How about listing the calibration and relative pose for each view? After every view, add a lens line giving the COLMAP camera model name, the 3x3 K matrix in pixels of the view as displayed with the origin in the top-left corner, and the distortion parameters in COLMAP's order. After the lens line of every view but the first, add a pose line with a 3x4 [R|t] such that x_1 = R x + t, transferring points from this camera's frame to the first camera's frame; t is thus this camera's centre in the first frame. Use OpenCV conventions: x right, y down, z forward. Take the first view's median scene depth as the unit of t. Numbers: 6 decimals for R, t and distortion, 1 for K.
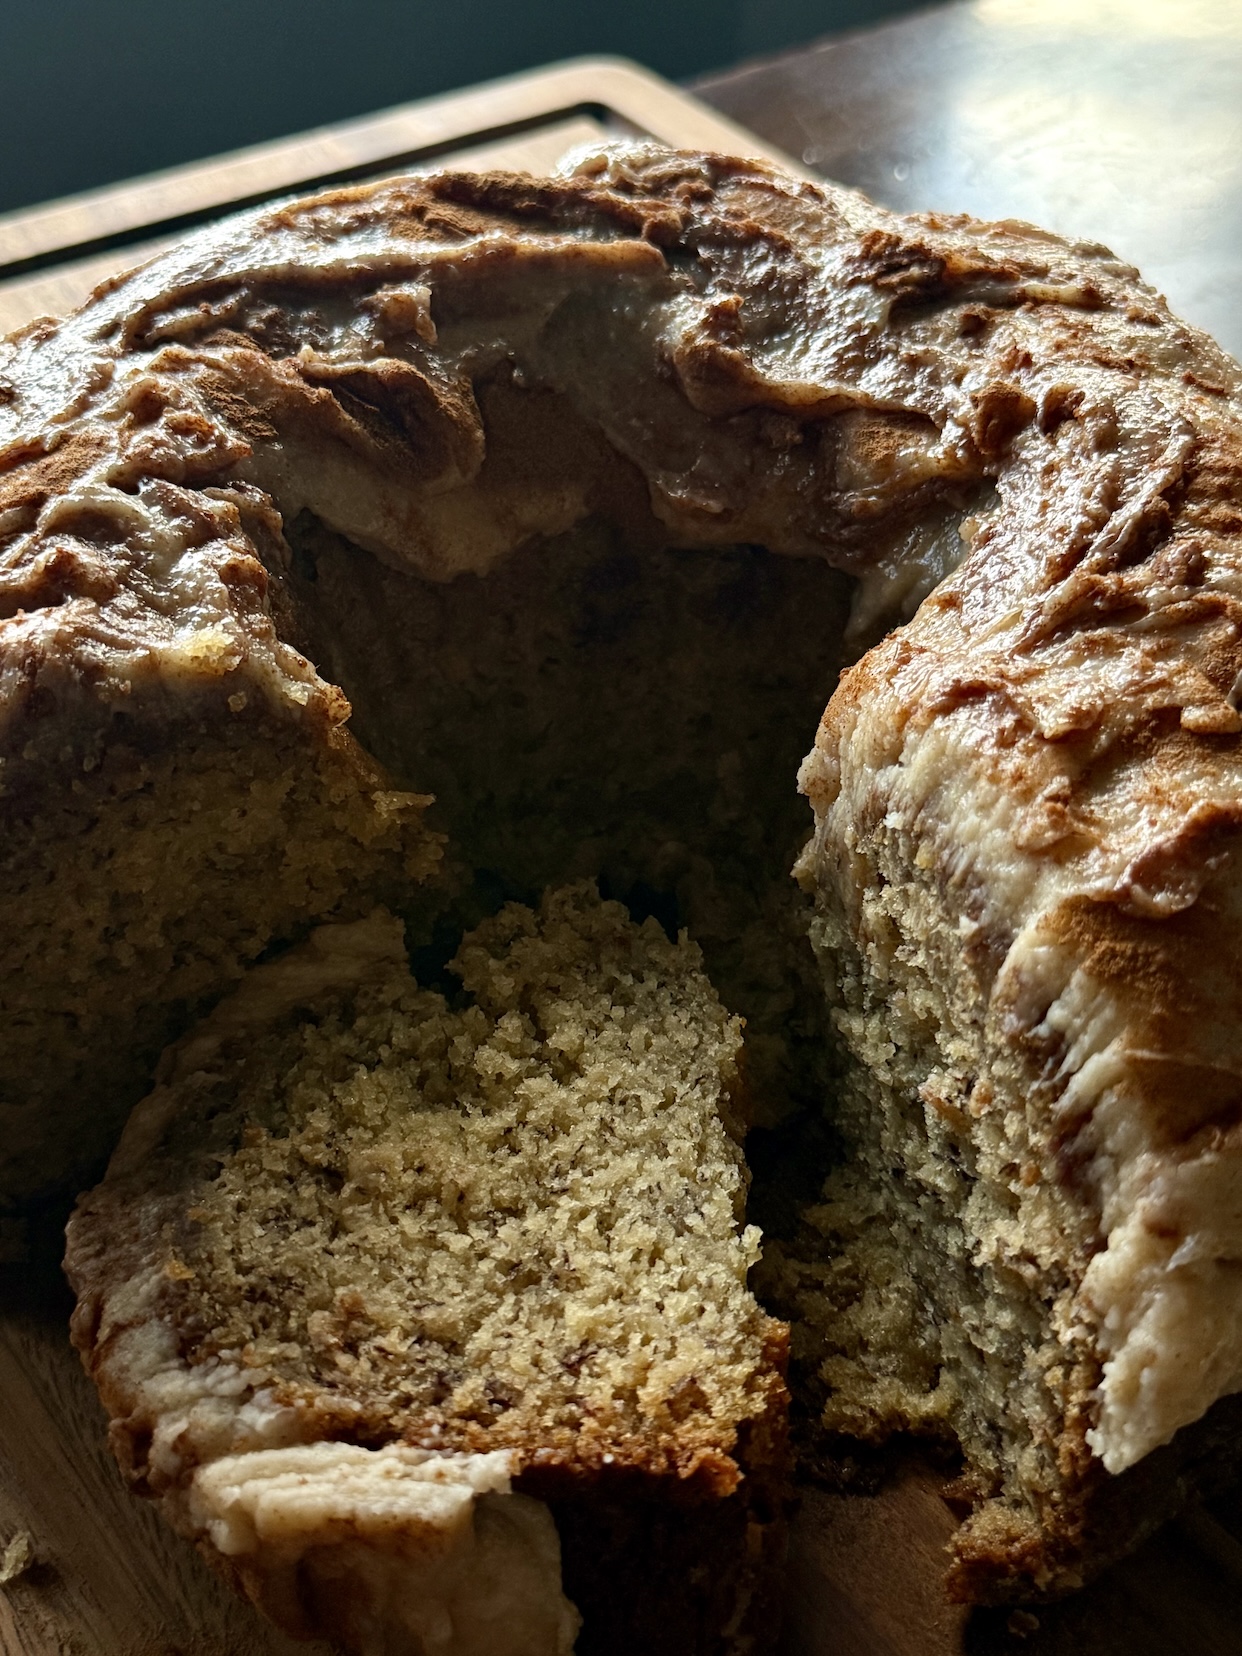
lens RADIAL K [[2209.7, 0, 621.0], [0, 2209.7, 828.0], [0, 0, 1]] dist [0.139958, -0.095875]
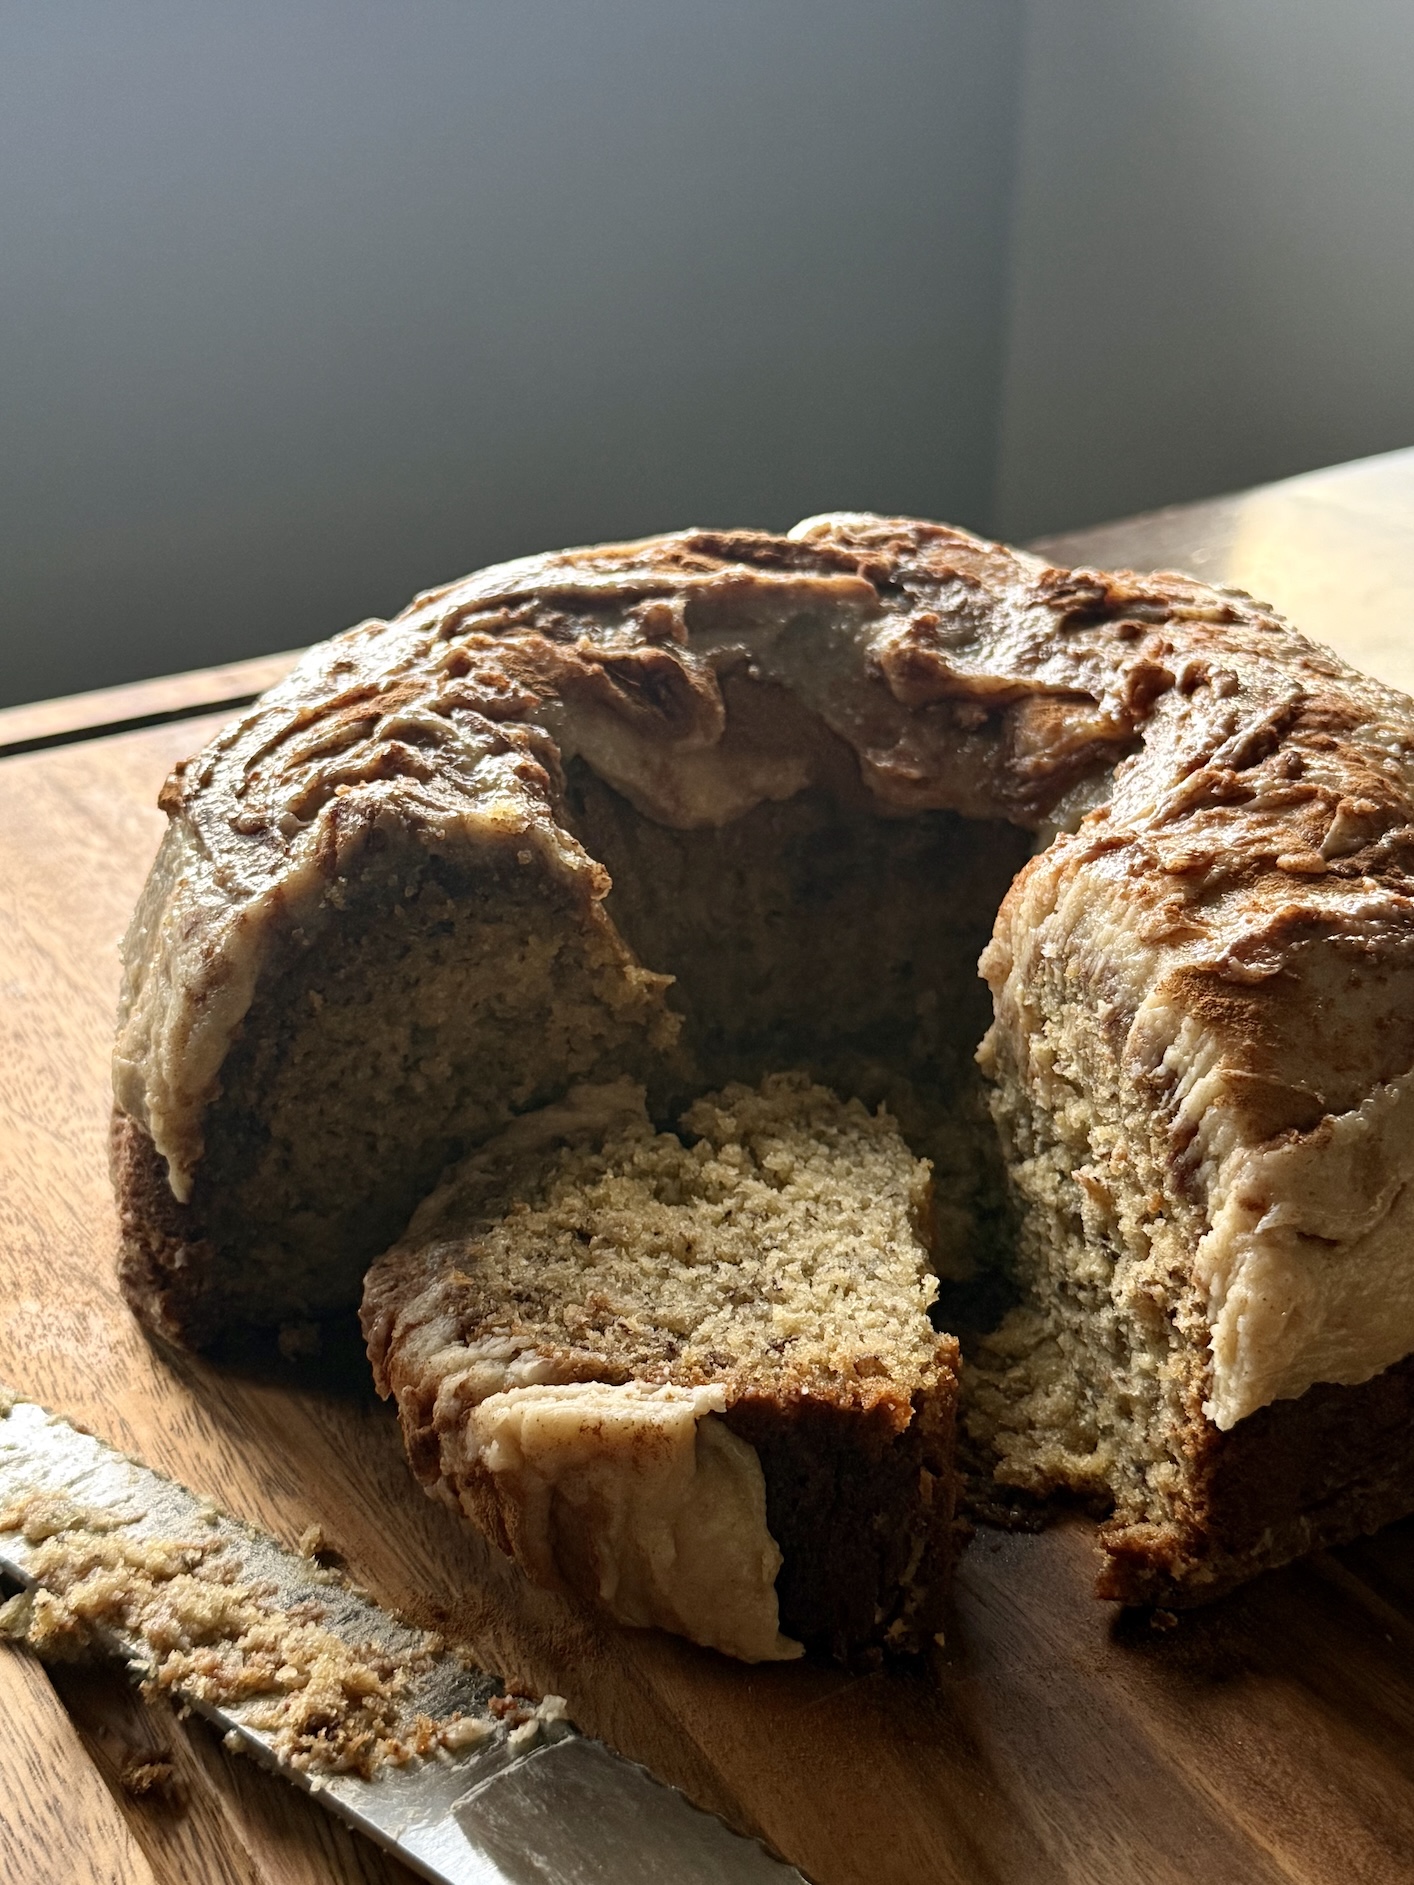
lens RADIAL K [[2515.2, 0, 707.0], [0, 2515.2, 942.5], [0, 0, 1]] dist [0.139958, -0.095875]
pose [[0.997858, 0.014097, -0.063881, 0.021449], [-0.029288, 0.969445, -0.243554, 0.319534], [0.058496, 0.244903, 0.967781, -0.347704]]
